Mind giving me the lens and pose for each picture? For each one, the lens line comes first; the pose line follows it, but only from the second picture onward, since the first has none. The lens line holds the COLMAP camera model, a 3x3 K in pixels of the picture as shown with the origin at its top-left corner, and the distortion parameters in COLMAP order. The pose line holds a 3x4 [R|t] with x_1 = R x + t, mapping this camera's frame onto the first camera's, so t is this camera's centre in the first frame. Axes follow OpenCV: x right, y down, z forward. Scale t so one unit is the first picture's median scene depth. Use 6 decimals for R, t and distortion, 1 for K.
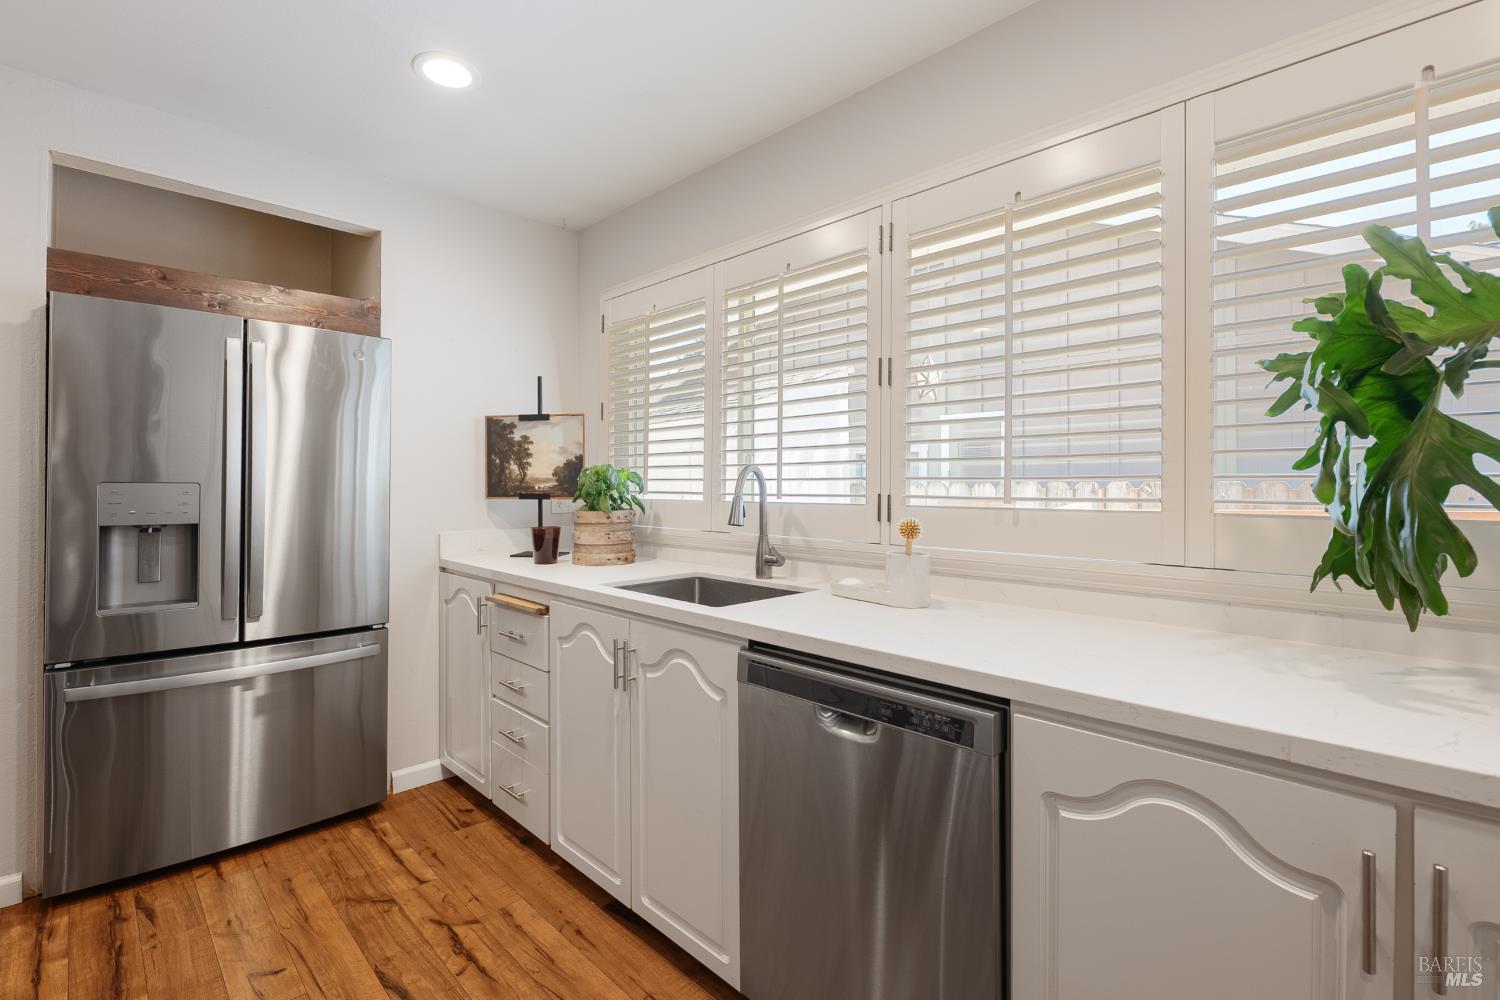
lens RADIAL K [[677.3, 0, 757.4], [0, 677.3, 488.1], [0, 0, 1]] dist [0.002701, -0.000218]
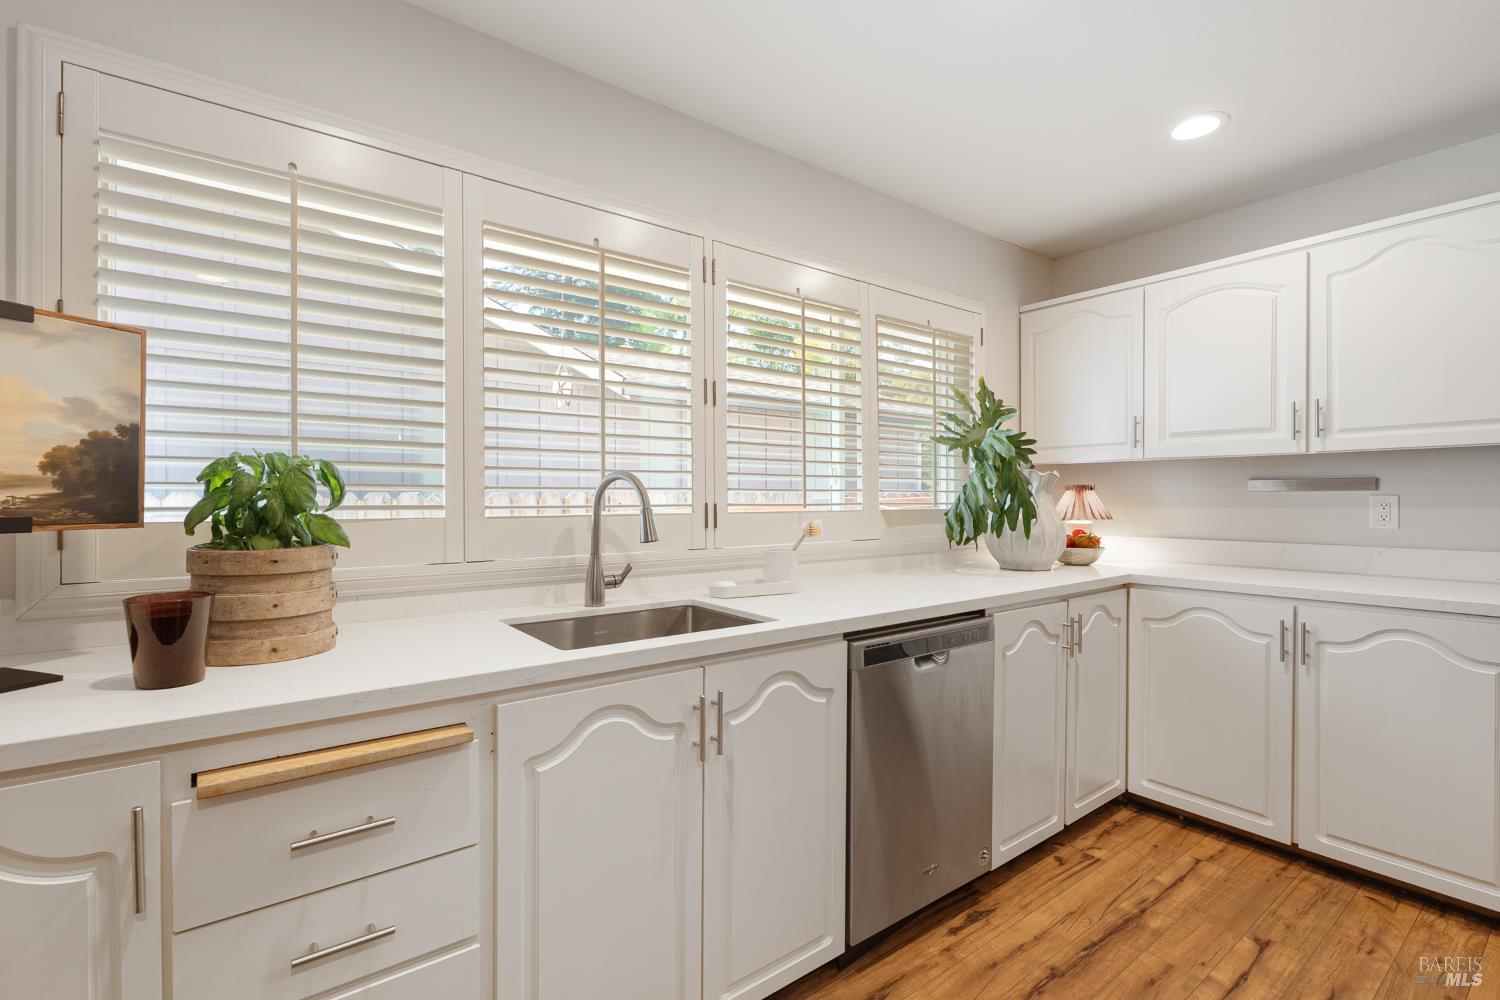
lens RADIAL K [[677.3, 0, 745.3], [0, 677.3, 503.5], [0, 0, 1]] dist [0.002701, -0.000218]
pose [[0.139970, -0.013851, 0.990059, -0.796154], [0.001381, 0.999904, 0.013794, -0.005032], [-0.990155, -0.000563, 0.139975, 0.701496]]
